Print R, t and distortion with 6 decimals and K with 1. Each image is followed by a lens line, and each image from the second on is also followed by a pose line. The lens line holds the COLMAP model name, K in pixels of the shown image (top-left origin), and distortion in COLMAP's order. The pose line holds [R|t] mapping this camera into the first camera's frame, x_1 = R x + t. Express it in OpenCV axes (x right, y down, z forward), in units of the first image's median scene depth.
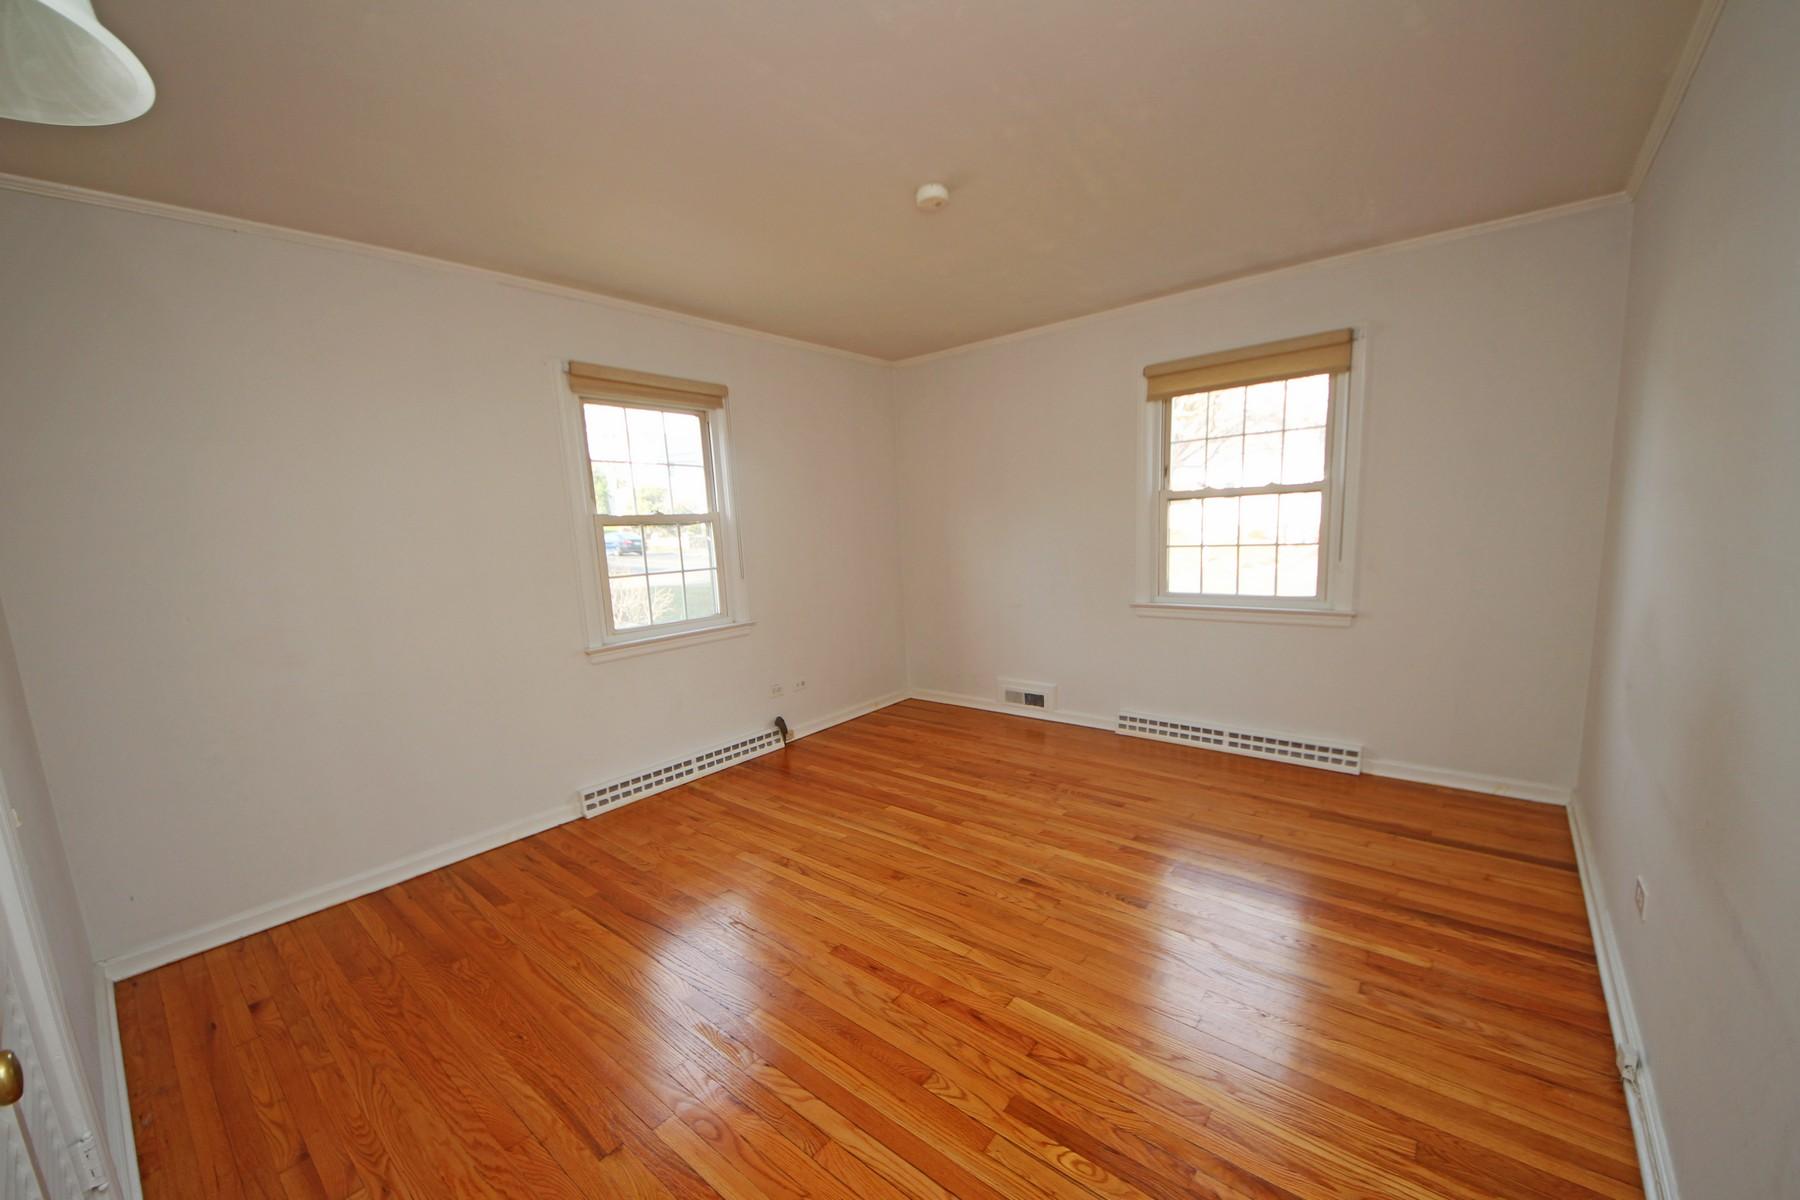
lens RADIAL K [[697.1, 0, 898.8], [0, 697.1, 622.0], [0, 0, 1]] dist [0.000011, -0.007024]
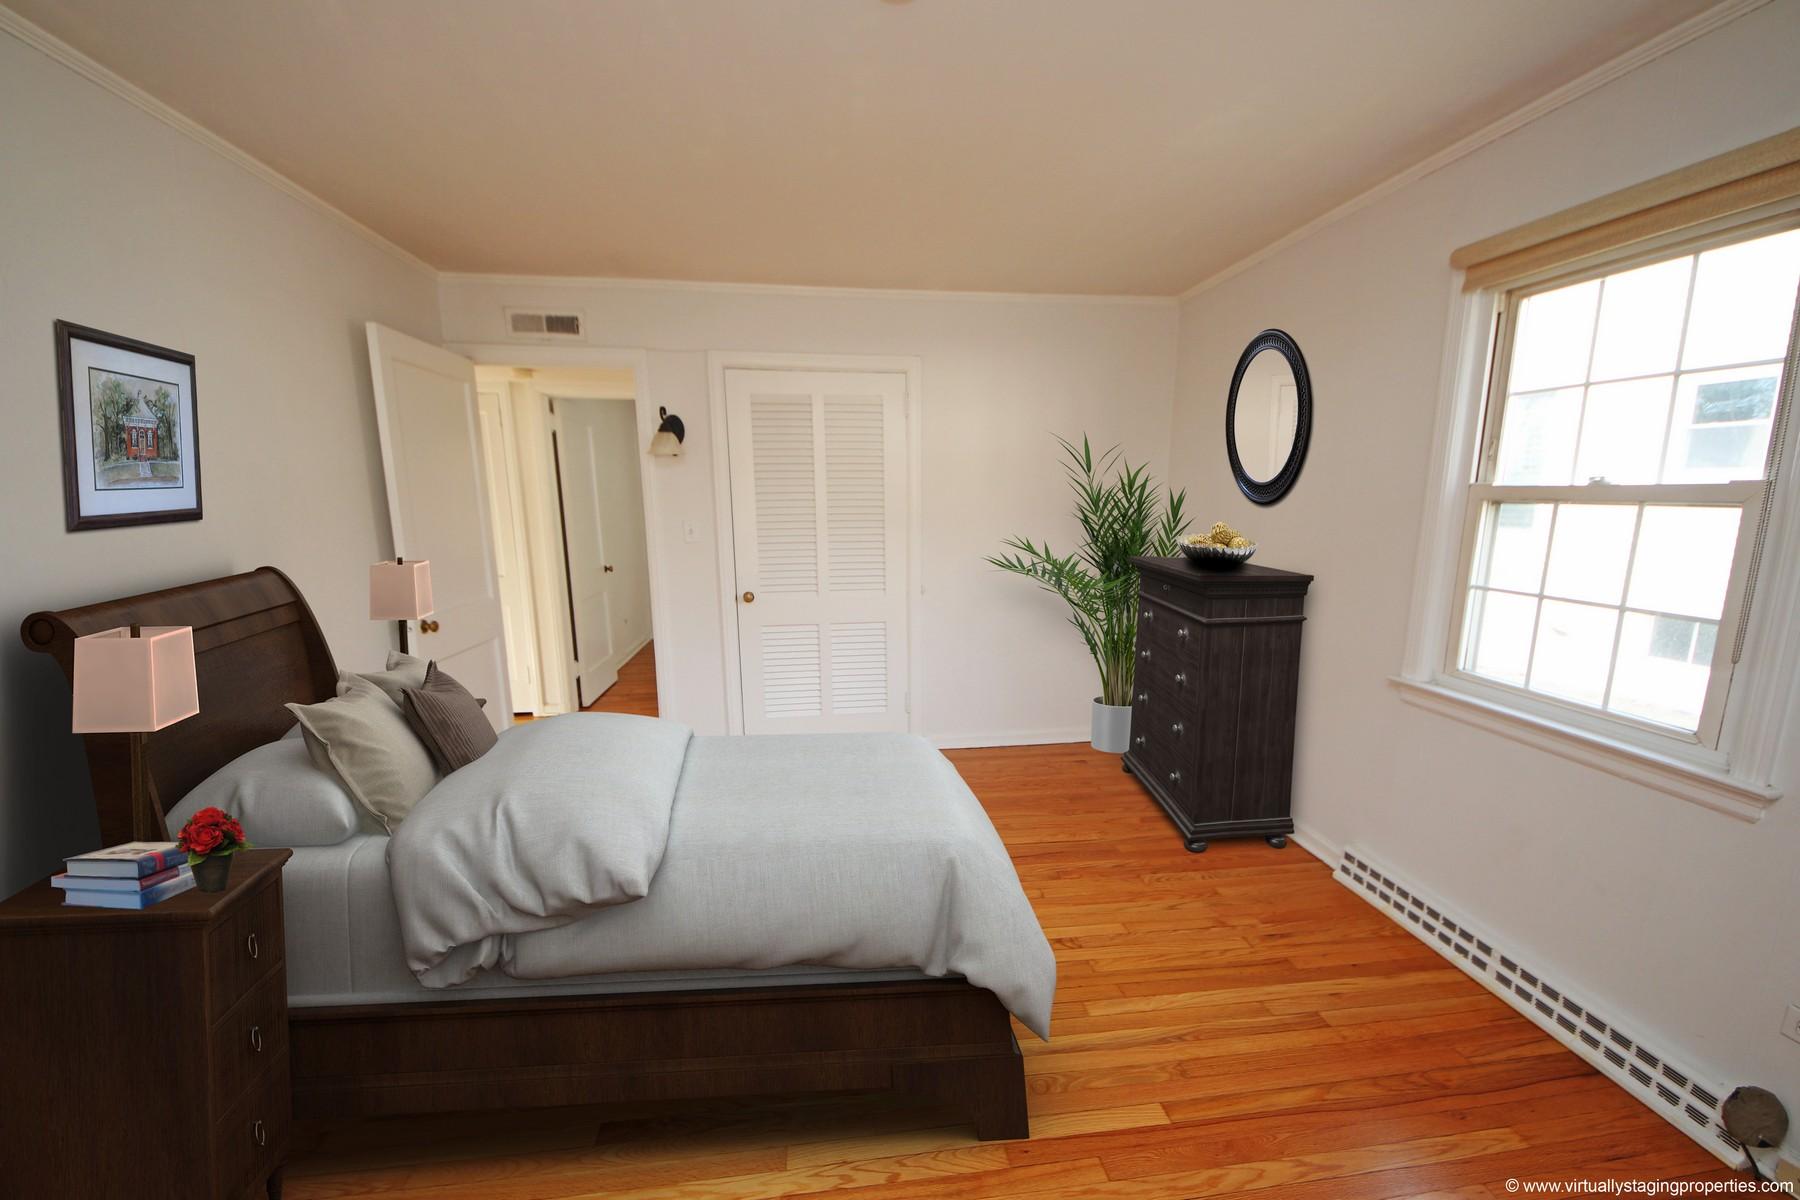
lens RADIAL K [[679.7, 0, 897.3], [0, 679.7, 621.4], [0, 0, 1]] dist [0.001828, -0.007944]
pose [[-0.675758, 0.174782, -0.716102, 0.451245], [-0.074281, 0.950390, 0.302061, -0.219348], [0.733371, 0.257313, -0.629251, 1.239902]]
